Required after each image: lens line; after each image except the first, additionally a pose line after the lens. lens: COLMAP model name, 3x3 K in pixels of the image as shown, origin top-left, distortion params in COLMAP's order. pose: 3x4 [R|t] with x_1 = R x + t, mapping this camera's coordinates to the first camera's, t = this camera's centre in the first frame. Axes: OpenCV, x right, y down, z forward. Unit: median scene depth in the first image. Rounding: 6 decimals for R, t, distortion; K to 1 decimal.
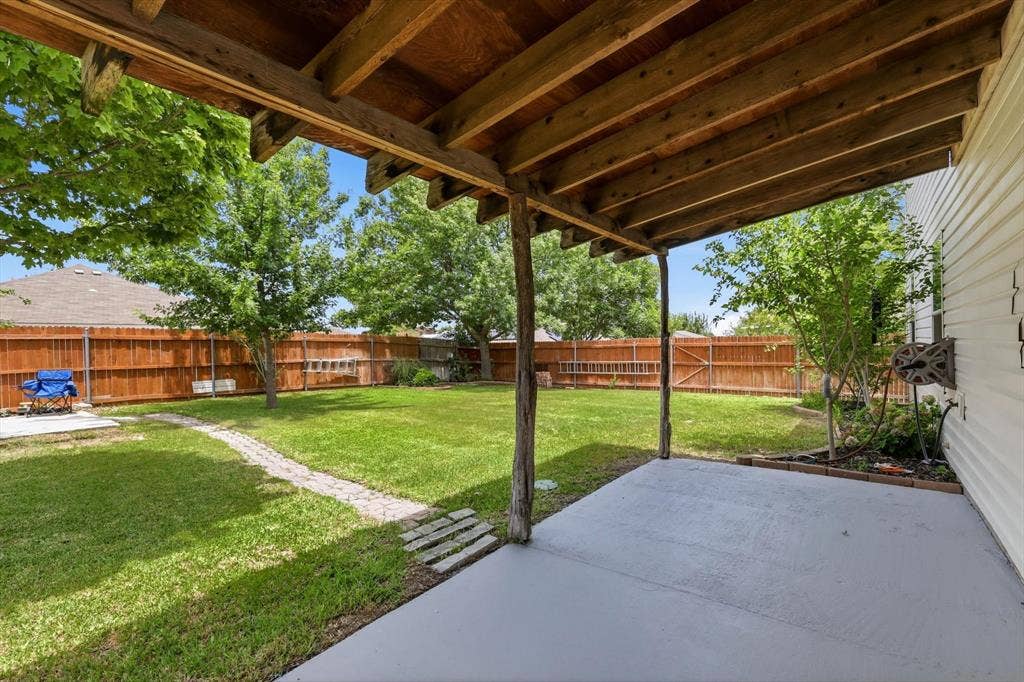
lens RADIAL K [[466.5, 0, 517.1], [0, 466.5, 327.1], [0, 0, 1]] dist [0.005911, 0.000179]
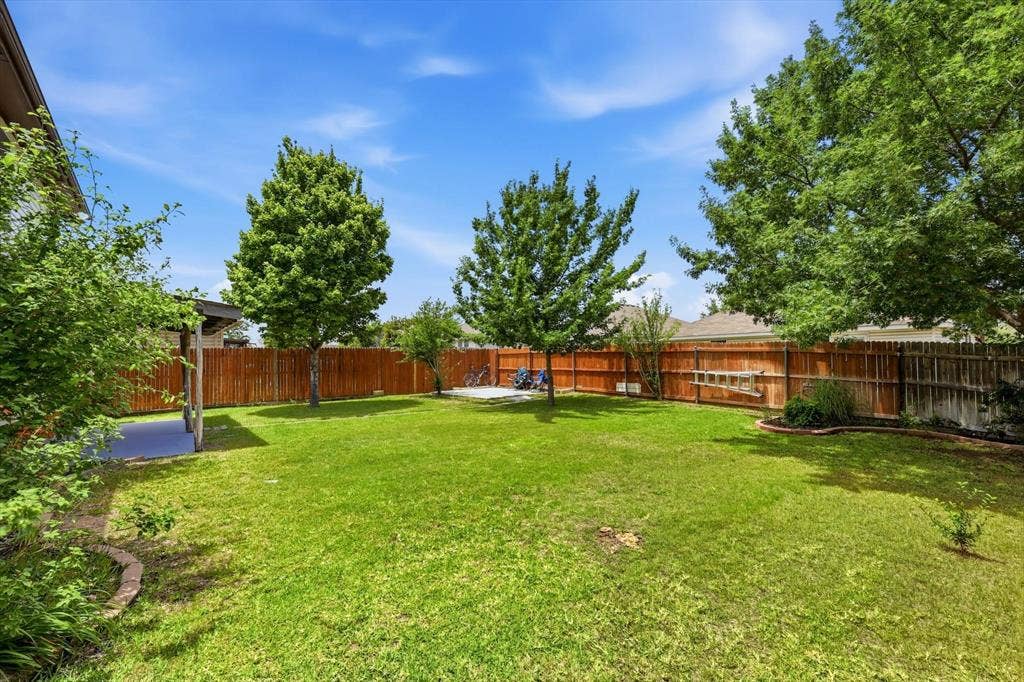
lens RADIAL K [[454.2, 0, 515.4], [0, 454.2, 339.8], [0, 0, 1]] dist [0.000815, 0.000444]
pose [[-0.250664, -0.038482, -0.967309, 0.545249], [0.032314, 0.998320, -0.048090, 0.037943], [0.967535, -0.043312, -0.248999, 0.862120]]
